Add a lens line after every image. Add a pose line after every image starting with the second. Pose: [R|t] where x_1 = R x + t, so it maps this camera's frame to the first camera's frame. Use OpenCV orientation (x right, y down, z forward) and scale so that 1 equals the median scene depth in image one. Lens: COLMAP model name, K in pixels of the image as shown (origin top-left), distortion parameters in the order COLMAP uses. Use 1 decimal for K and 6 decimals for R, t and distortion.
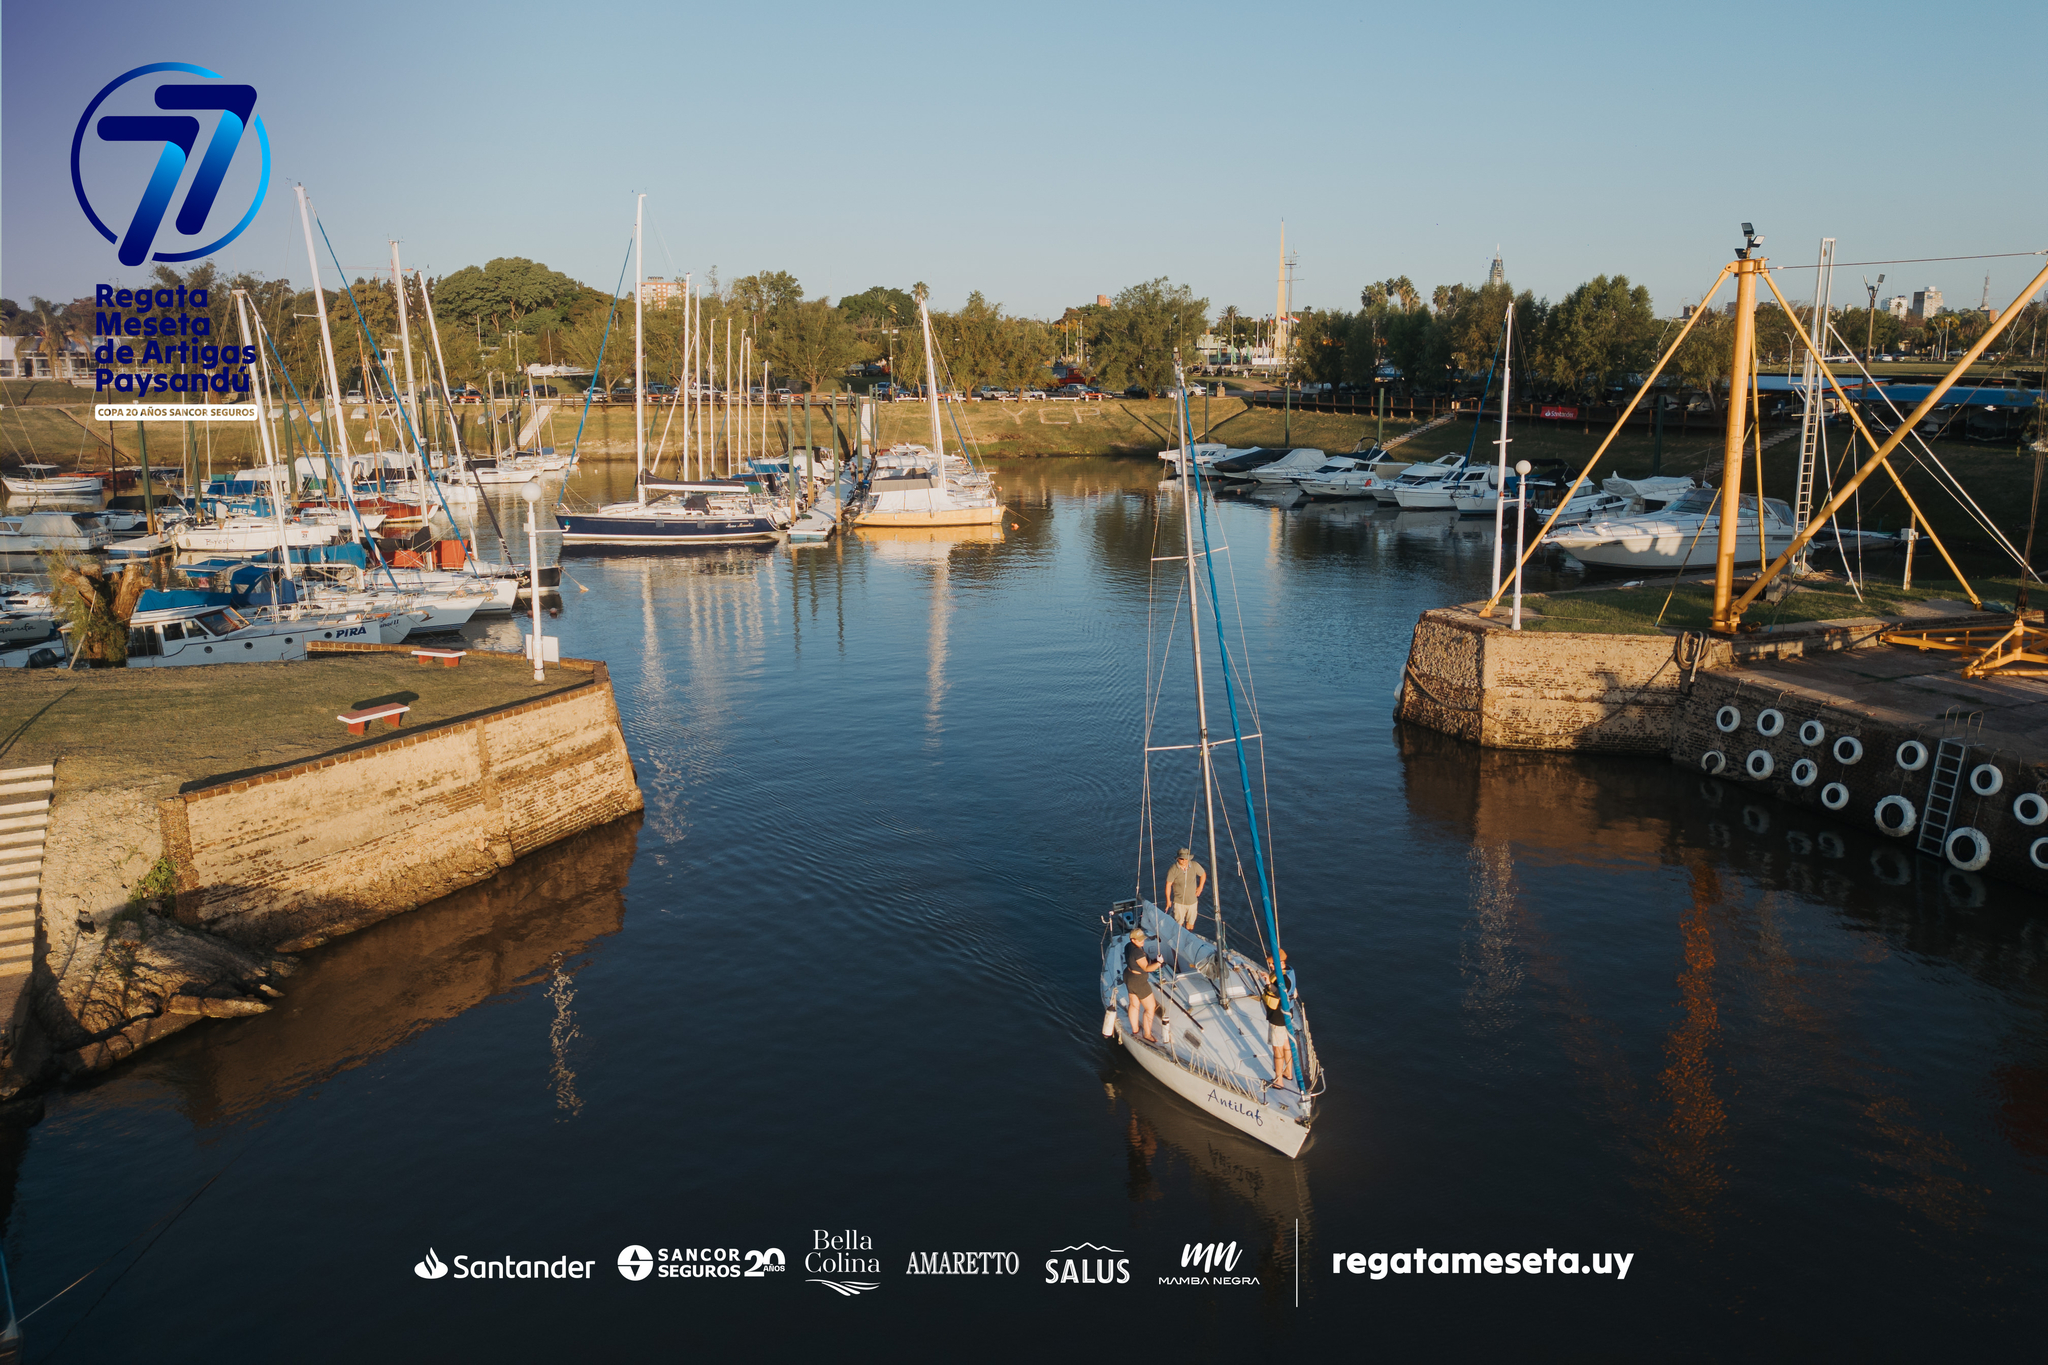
lens RADIAL K [[1407.7, 0, 1024.0], [0, 1407.7, 682.5], [0, 0, 1]] dist [0.003024, 0.001282]
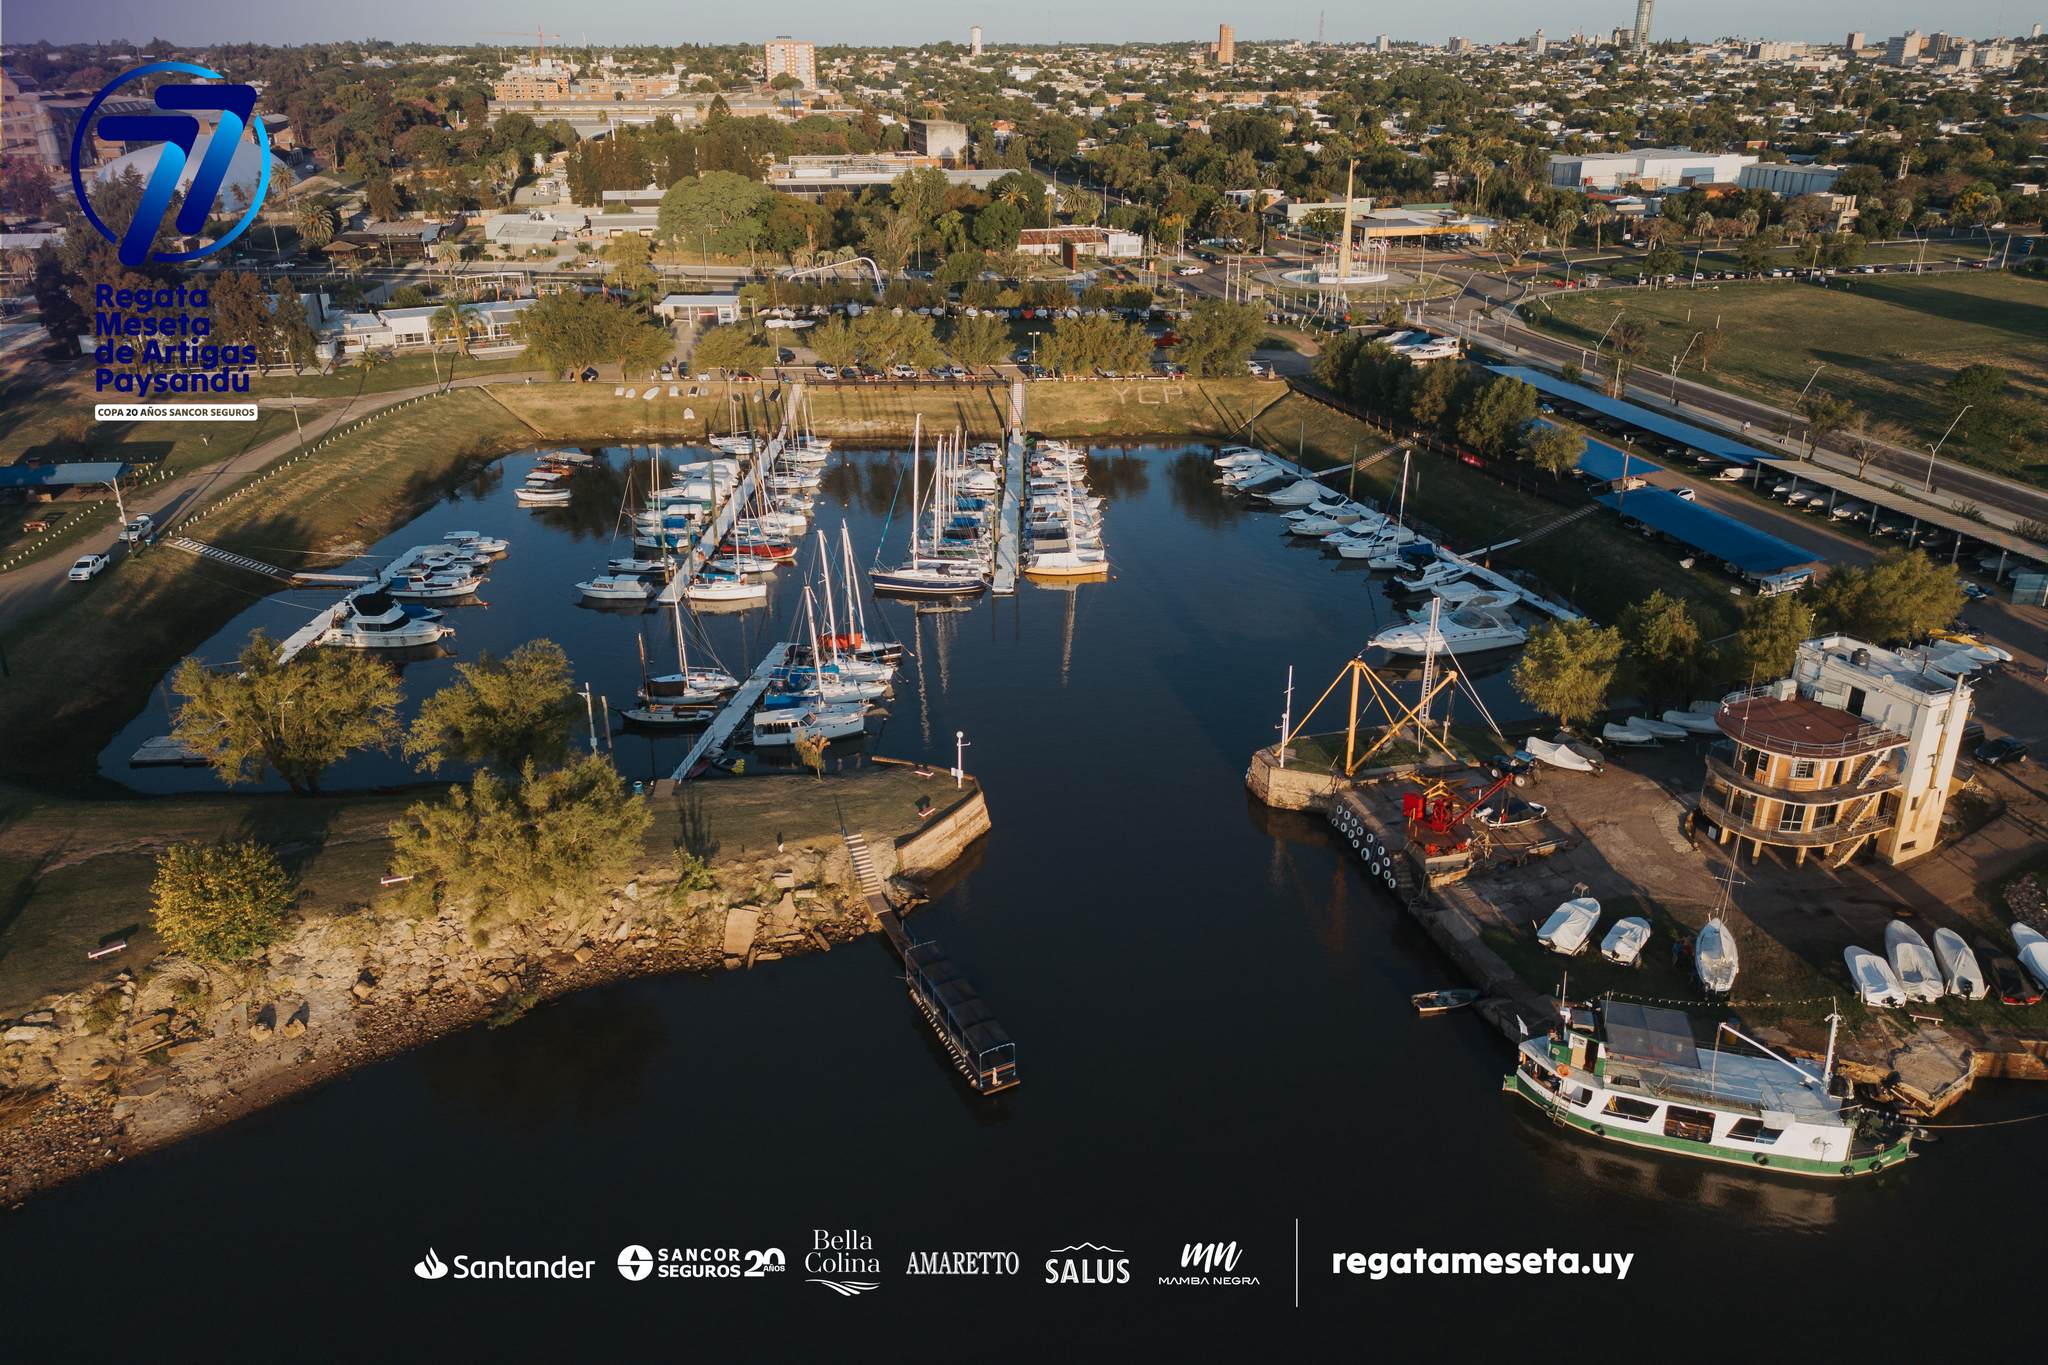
lens RADIAL K [[1407.7, 0, 1024.0], [0, 1407.7, 682.5], [0, 0, 1]] dist [0.003024, 0.001282]
pose [[0.996949, 0.038533, -0.067879, 0.010705], [-0.023895, 0.978563, 0.204559, -0.779746], [0.074306, -0.202313, 0.976498, -1.811248]]
